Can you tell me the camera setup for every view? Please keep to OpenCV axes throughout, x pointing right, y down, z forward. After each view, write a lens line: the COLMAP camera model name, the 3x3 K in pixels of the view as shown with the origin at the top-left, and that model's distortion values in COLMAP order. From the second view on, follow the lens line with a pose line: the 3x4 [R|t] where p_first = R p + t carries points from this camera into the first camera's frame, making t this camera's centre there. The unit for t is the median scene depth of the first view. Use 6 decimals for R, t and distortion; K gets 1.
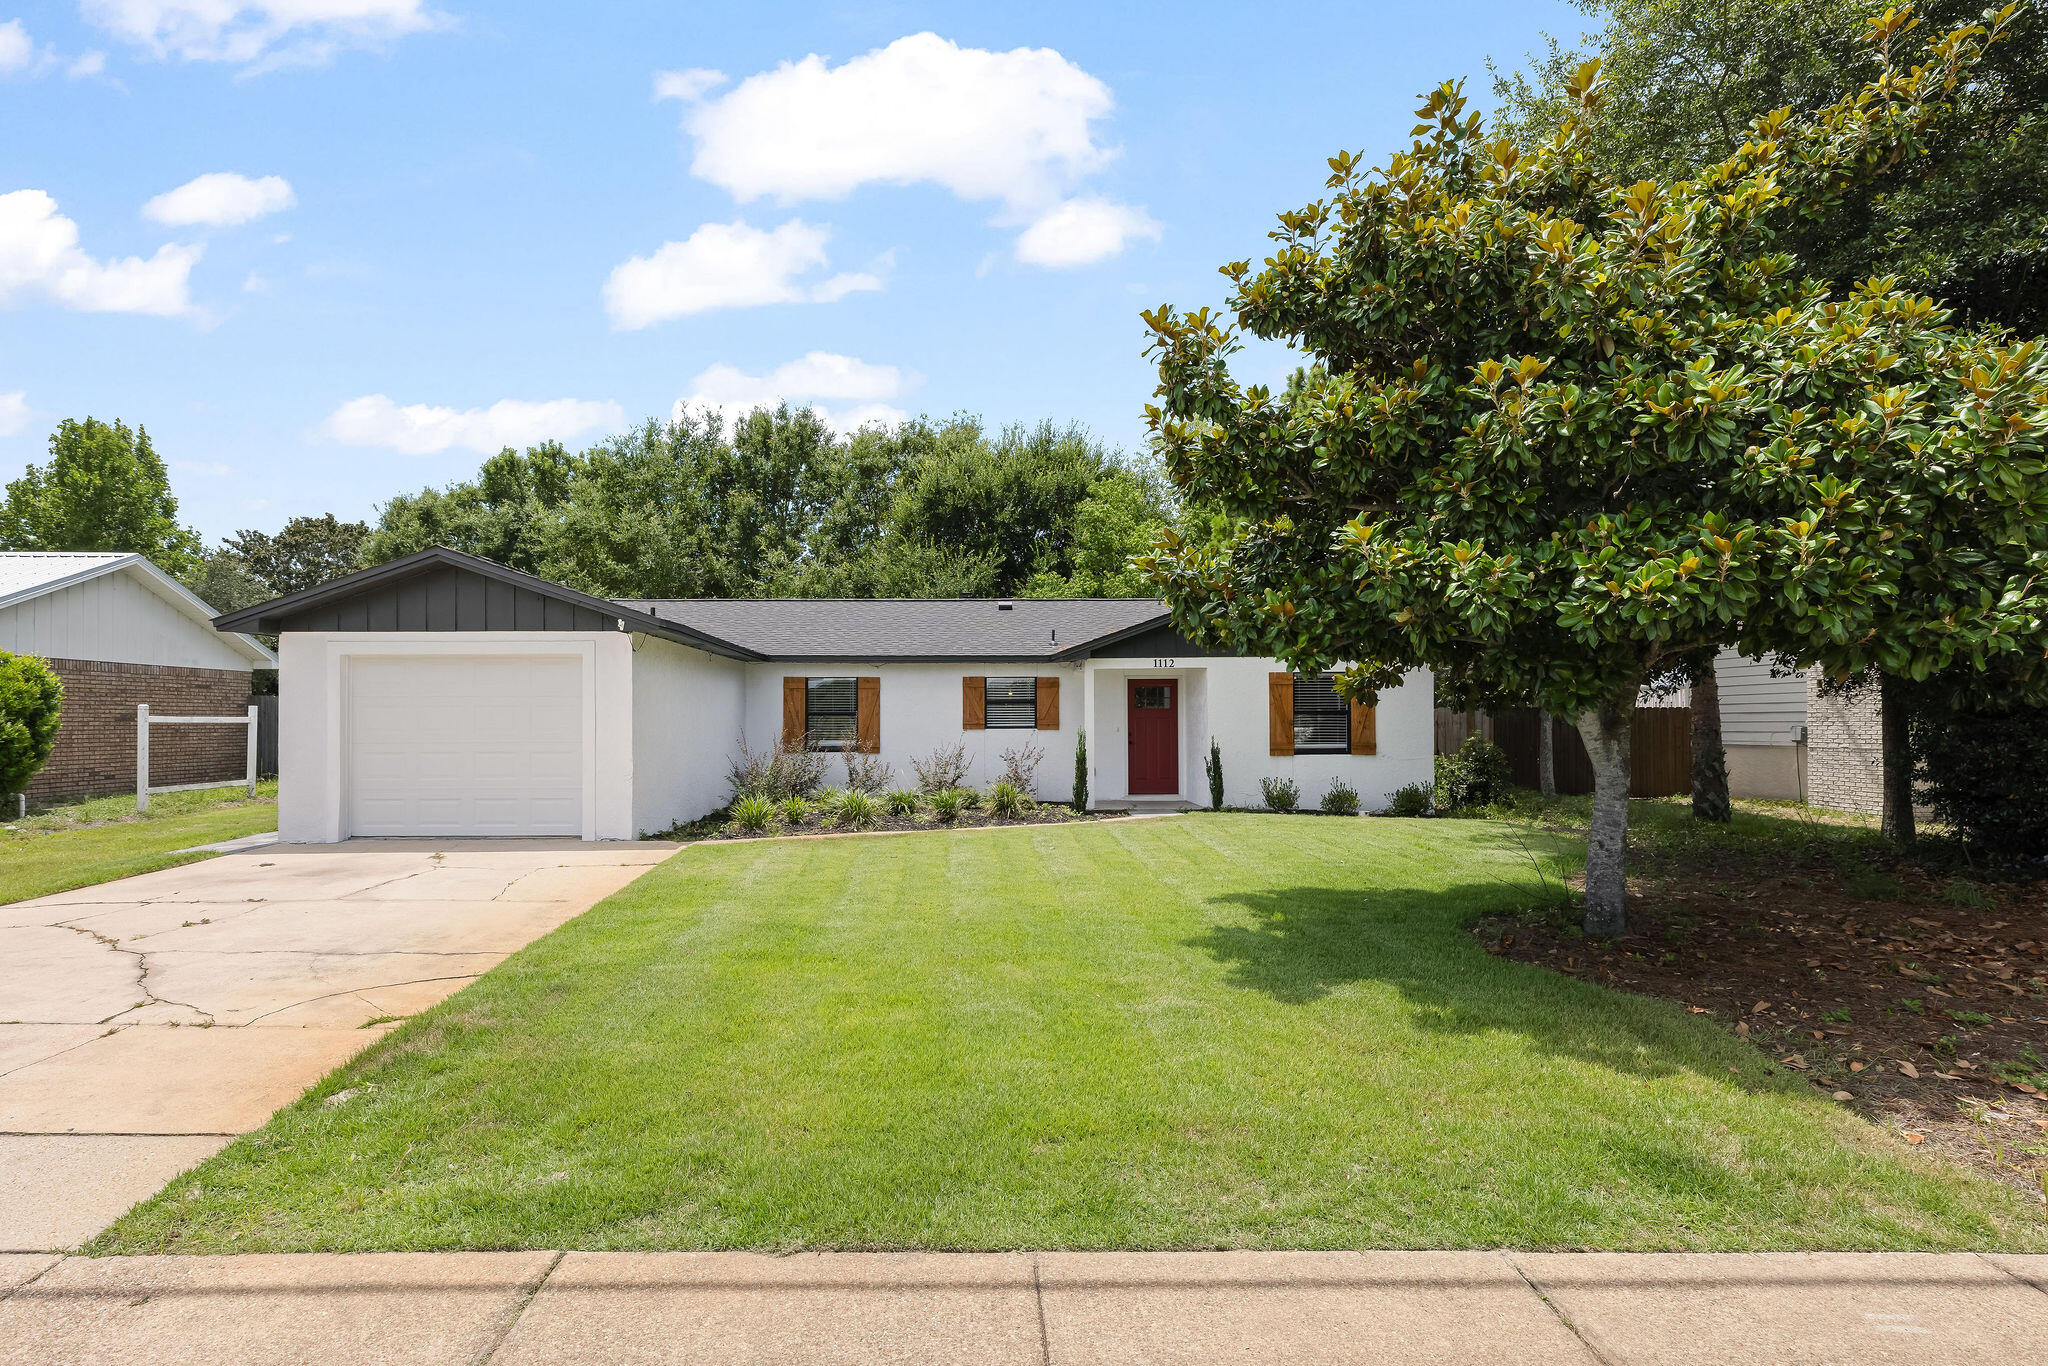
lens RADIAL K [[987.6, 0, 1008.1], [0, 987.6, 707.8], [0, 0, 1]] dist [-0.004645, -0.000319]
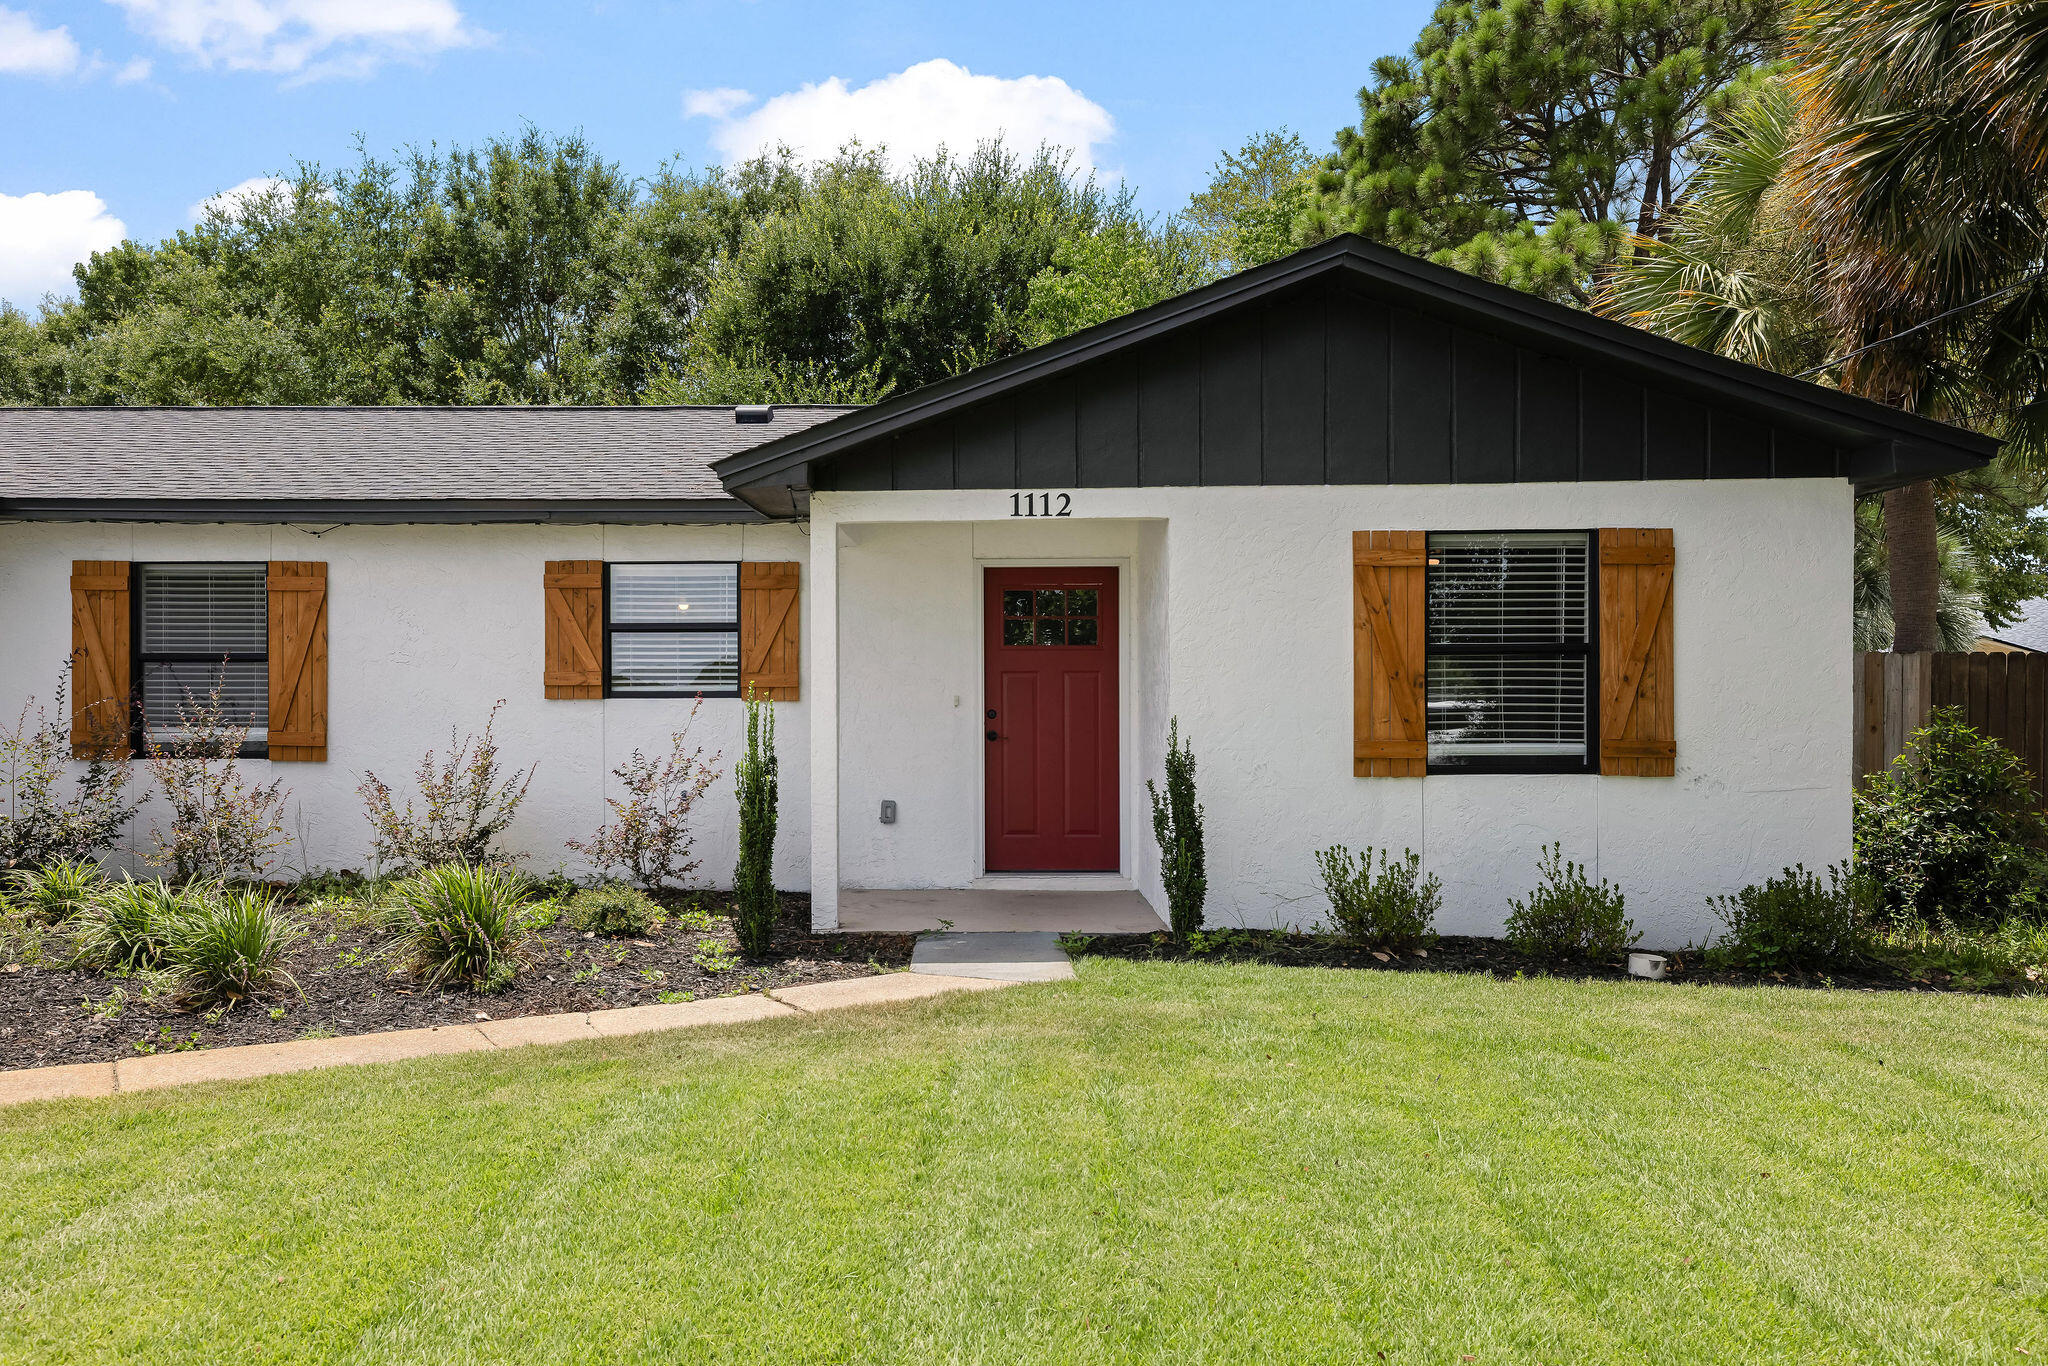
lens RADIAL K [[1423.4, 0, 974.2], [0, 1423.4, 691.1], [0, 0, 1]] dist [0.023850, -0.029245]
pose [[0.999050, 0.002798, -0.043479, 0.141193], [-0.002508, 0.999974, 0.006726, 0.014426], [0.043496, -0.006611, 0.999032, 0.457175]]
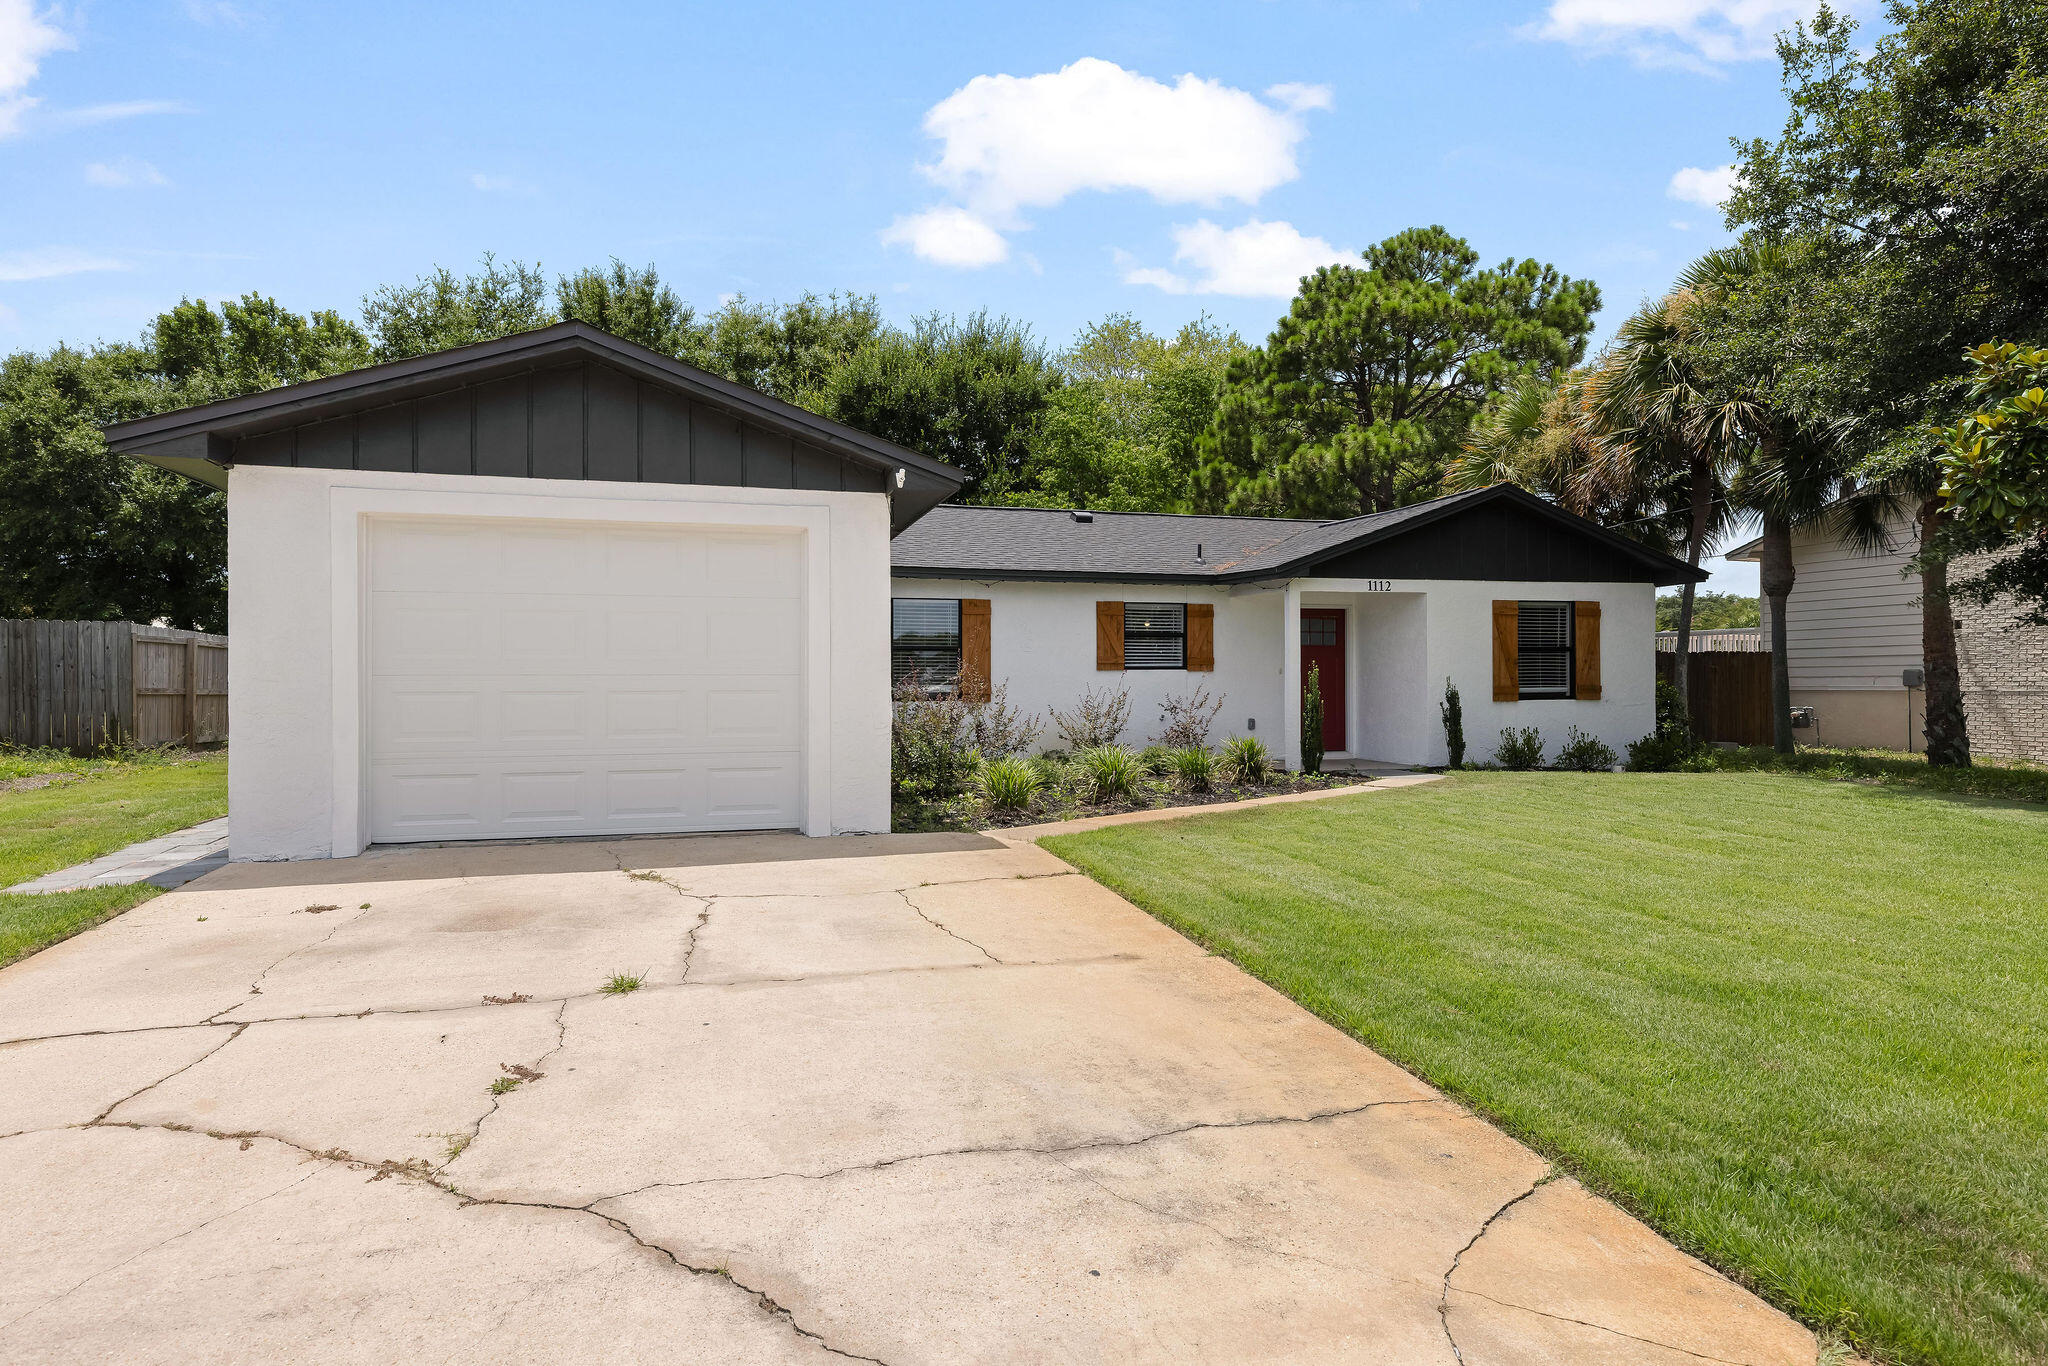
lens RADIAL K [[1078.4, 0, 1052.6], [0, 1078.4, 673.4], [0, 0, 1]] dist [-0.002406, -0.001799]
pose [[0.967412, 0.002254, 0.253197, -0.286947], [-0.003928, 0.999974, 0.006110, 0.019148], [-0.253176, -0.006905, 0.967395, 0.203217]]
